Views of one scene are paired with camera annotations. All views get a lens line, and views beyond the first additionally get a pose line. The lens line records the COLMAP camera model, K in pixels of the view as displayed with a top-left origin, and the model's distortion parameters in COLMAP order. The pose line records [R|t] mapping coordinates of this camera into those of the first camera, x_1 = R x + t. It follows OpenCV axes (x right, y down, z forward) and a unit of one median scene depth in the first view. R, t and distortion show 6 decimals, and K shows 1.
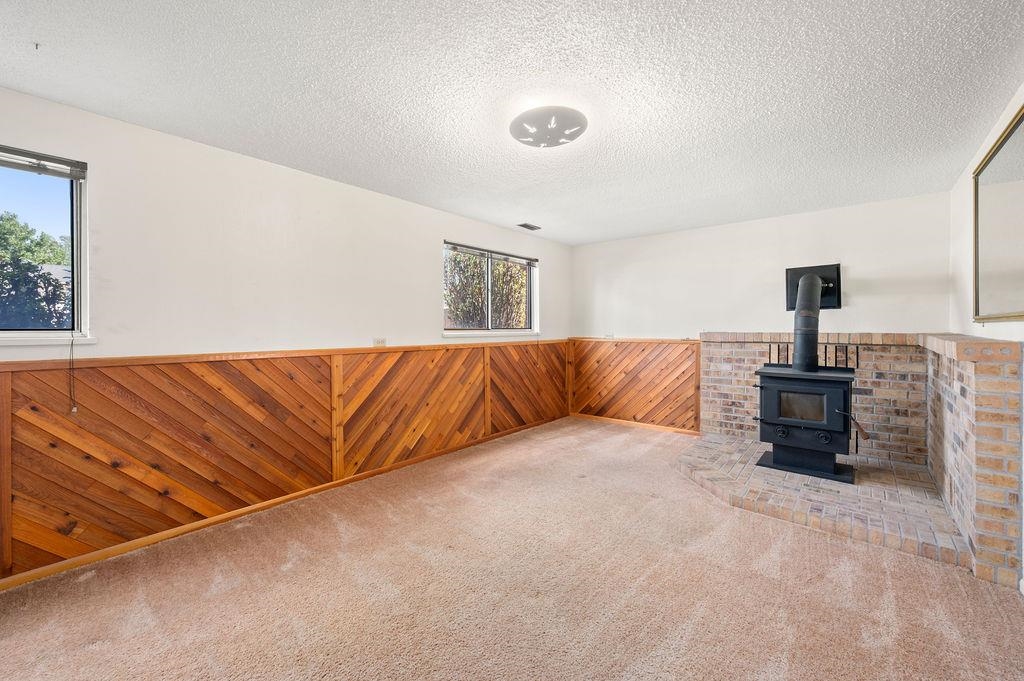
lens RADIAL K [[409.9, 0, 512.4], [0, 409.9, 328.9], [0, 0, 1]] dist [-0.000419, 0.000078]
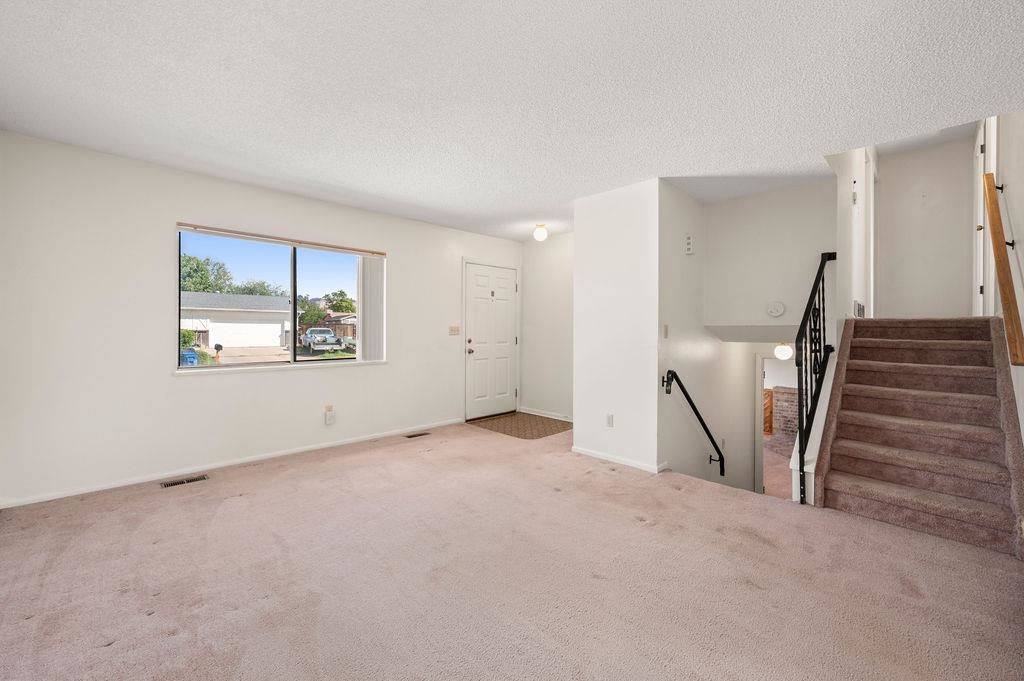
lens RADIAL K [[409.9, 0, 512.4], [0, 409.9, 328.9], [0, 0, 1]] dist [-0.000419, 0.000078]
pose [[0.995002, -0.000247, -0.099858, -0.693171], [-0.000106, 0.999994, -0.003527, -0.291860], [0.099858, 0.003520, 0.994995, -1.290624]]
